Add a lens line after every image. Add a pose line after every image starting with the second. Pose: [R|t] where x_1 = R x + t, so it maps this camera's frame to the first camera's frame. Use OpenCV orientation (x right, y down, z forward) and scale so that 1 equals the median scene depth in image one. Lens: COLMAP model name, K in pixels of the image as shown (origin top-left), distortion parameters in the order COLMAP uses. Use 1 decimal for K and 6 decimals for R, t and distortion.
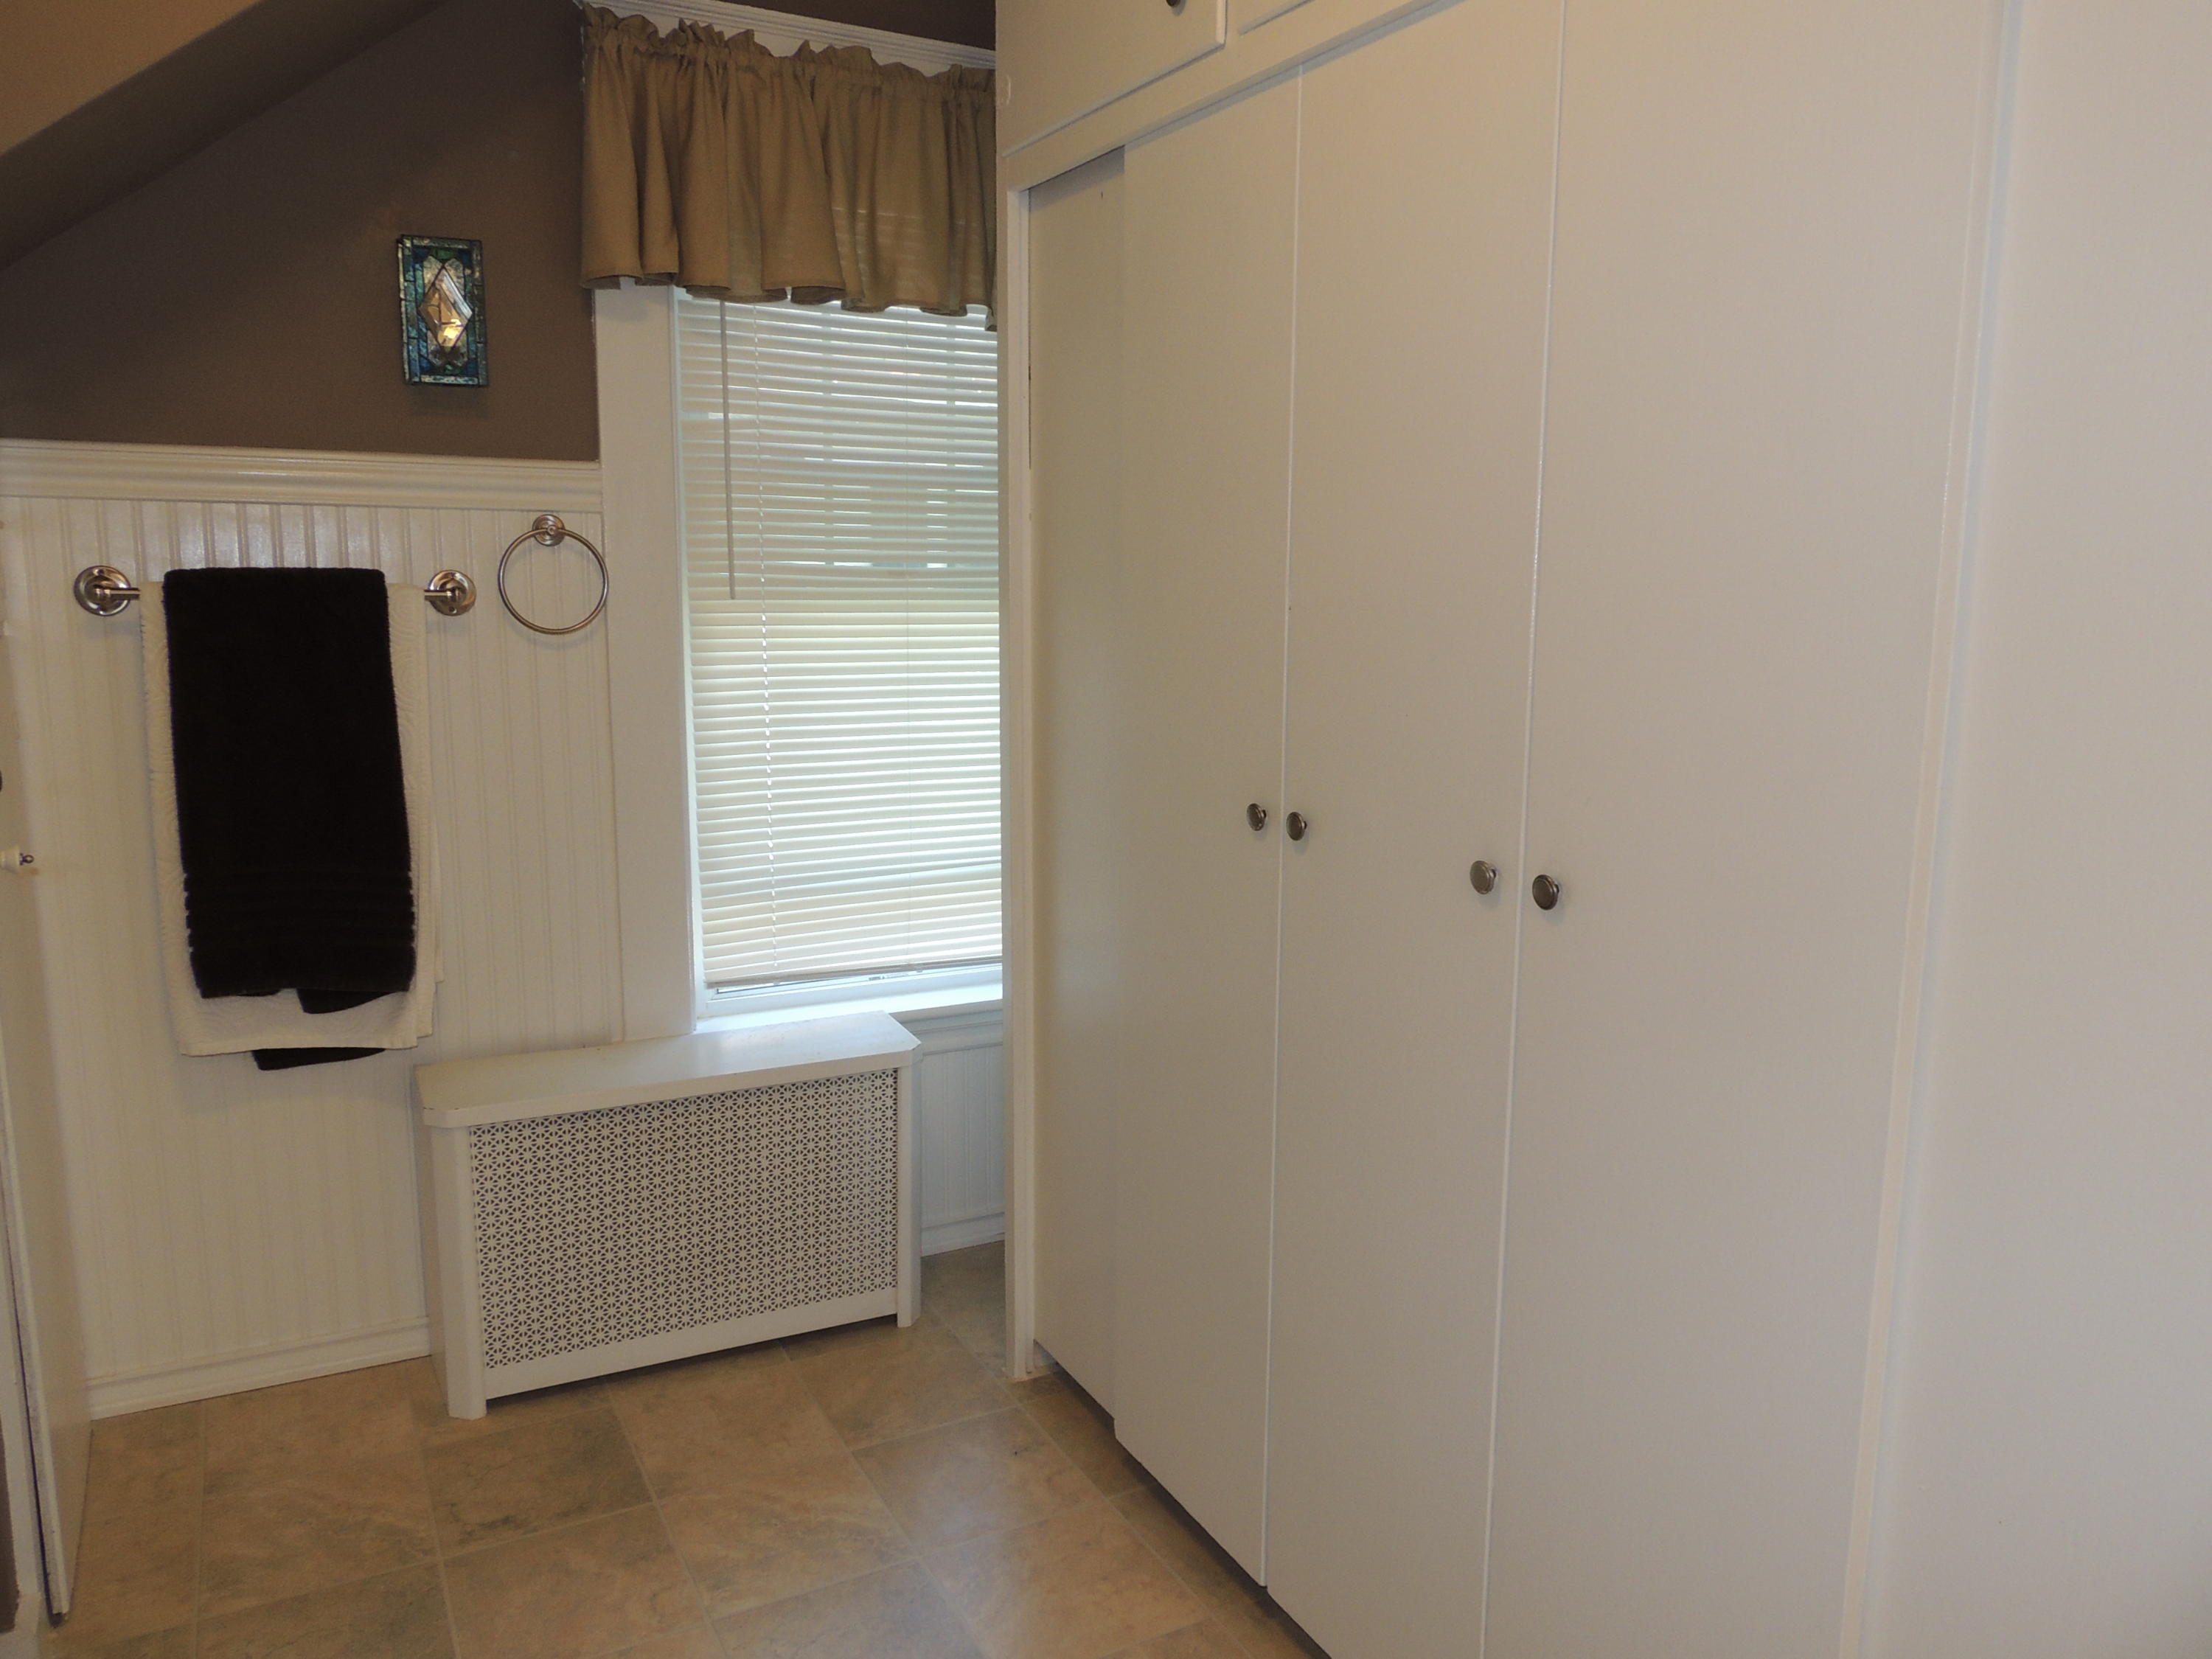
lens RADIAL K [[1597.4, 0, 1106.0], [0, 1597.4, 829.5], [0, 0, 1]] dist [-0.002337, 0.008267]
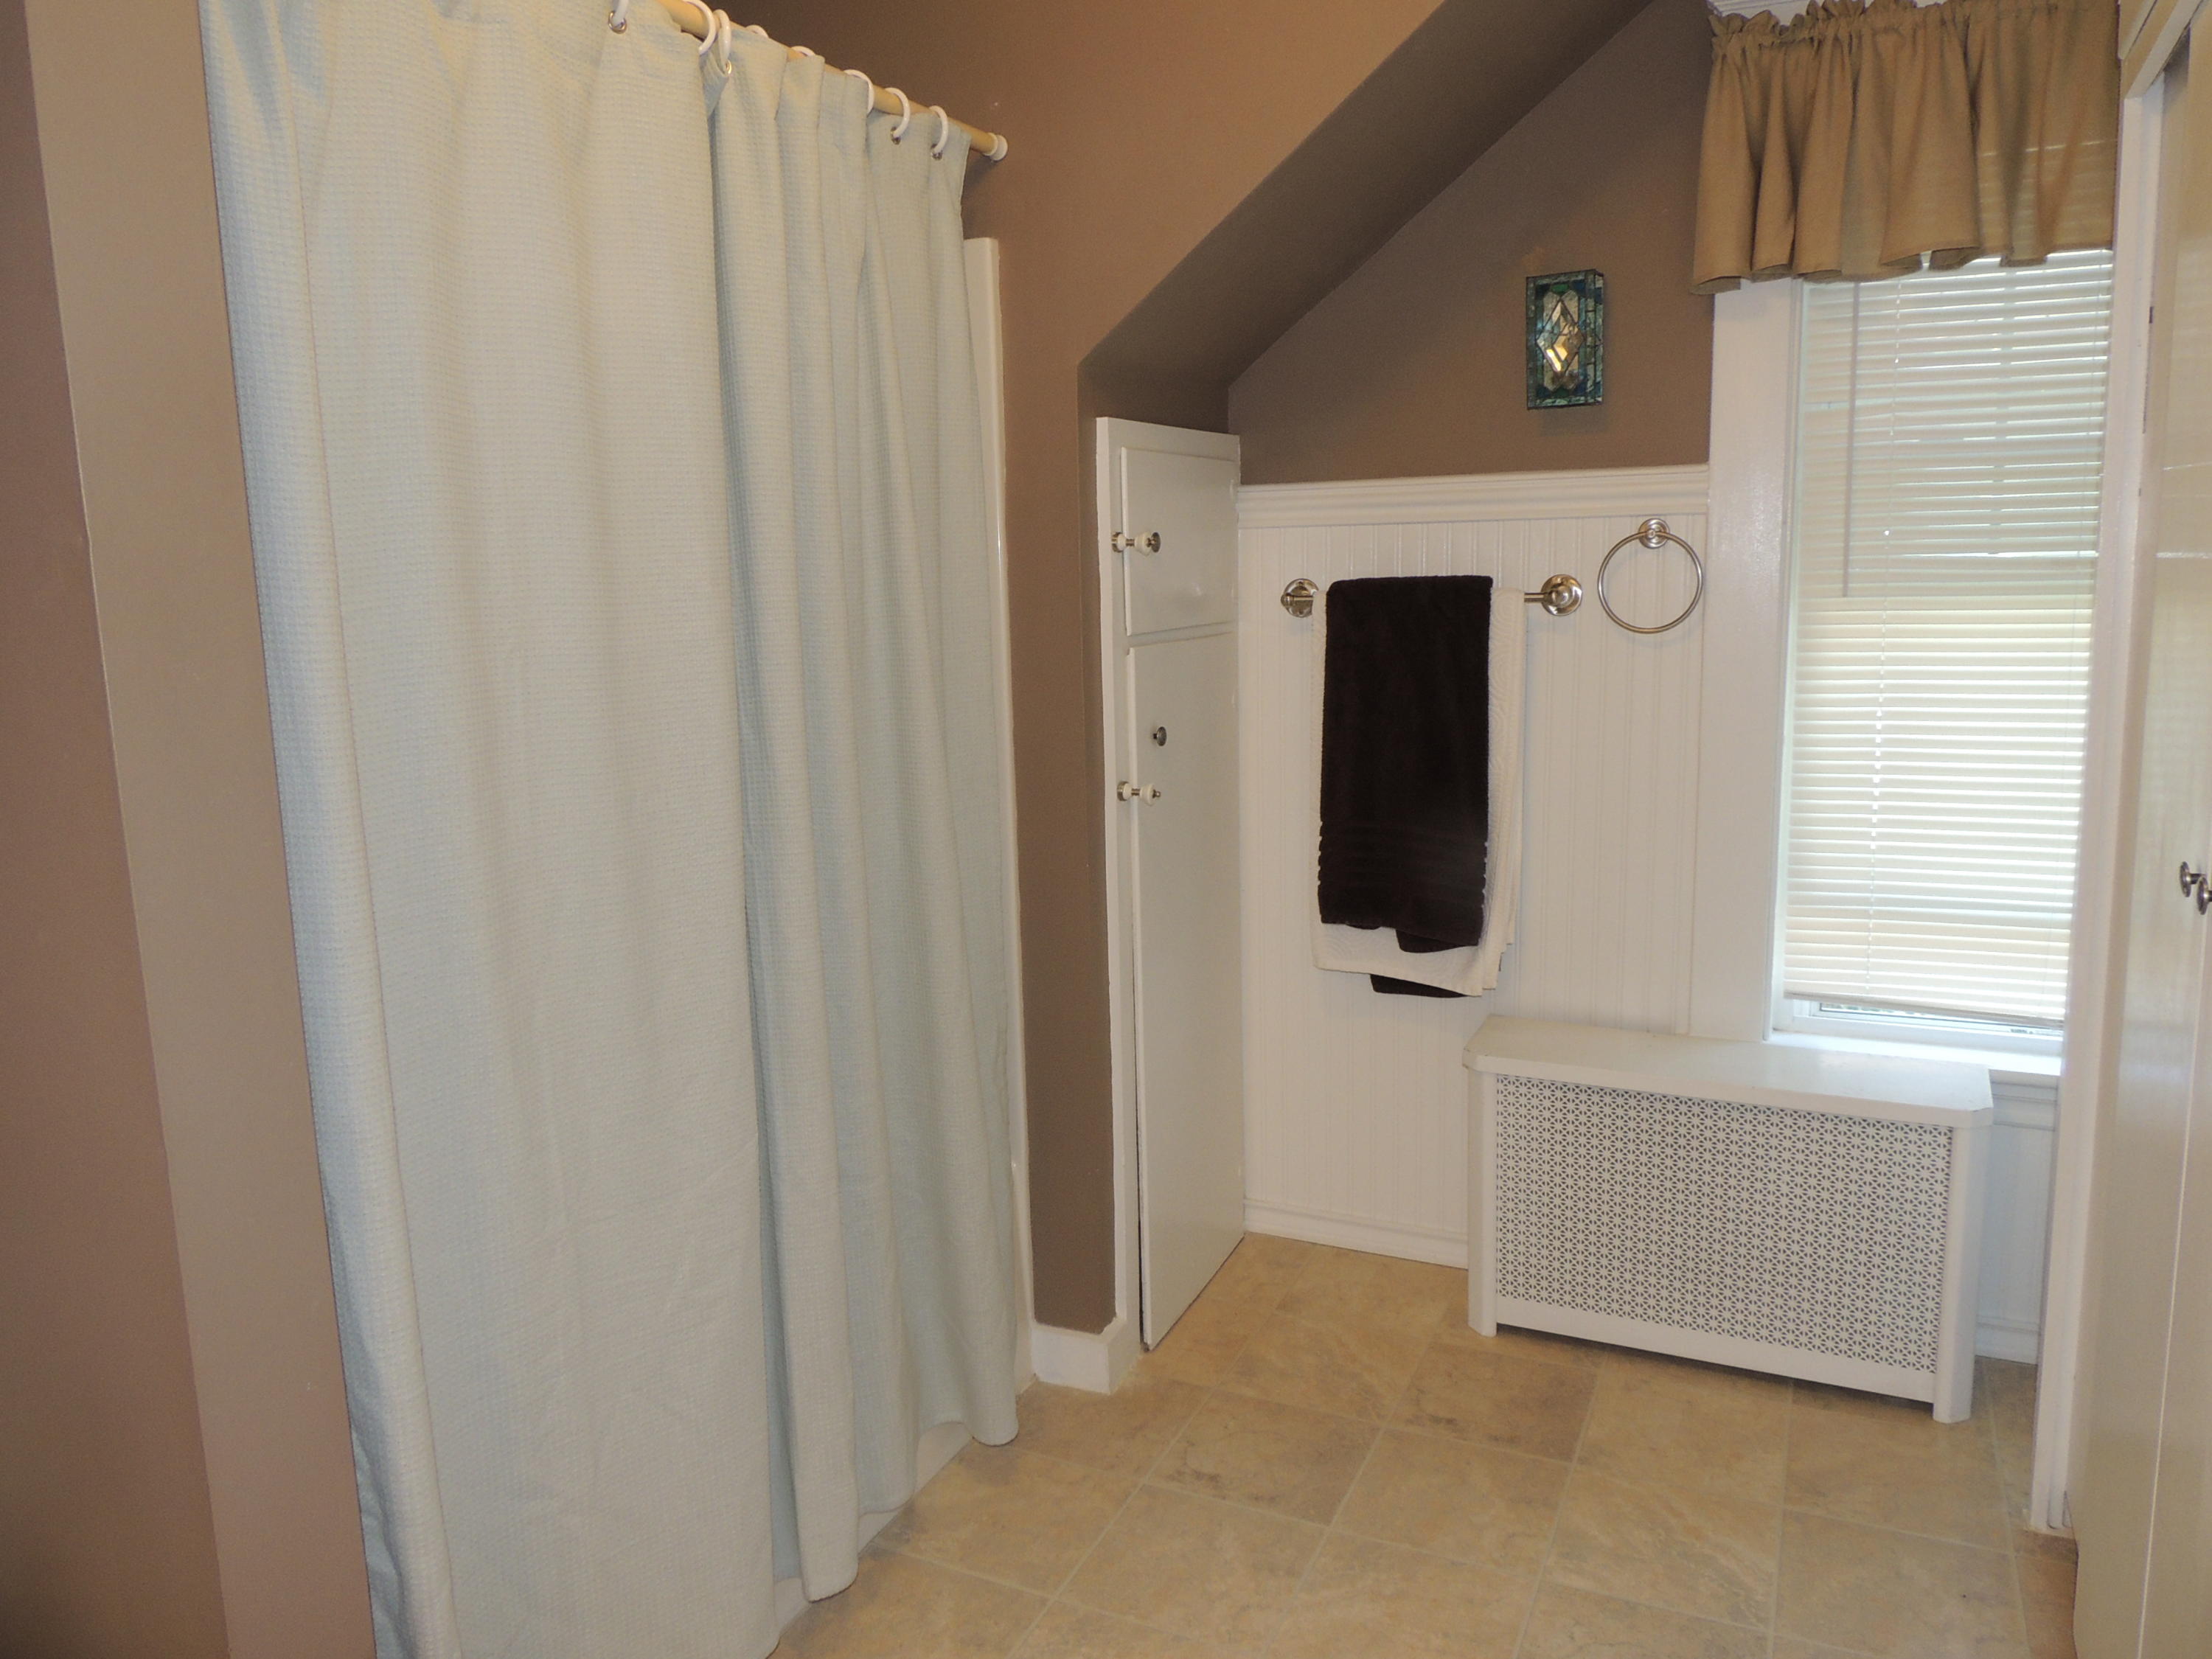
lens RADIAL K [[1590.7, 0, 1106.0], [0, 1590.7, 829.5], [0, 0, 1]] dist [-0.007138, -0.000635]
pose [[0.595549, 0.102558, -0.796745, 0.290424], [-0.100475, 0.993538, 0.052787, -0.014126], [0.797011, 0.048615, 0.602005, 0.100839]]
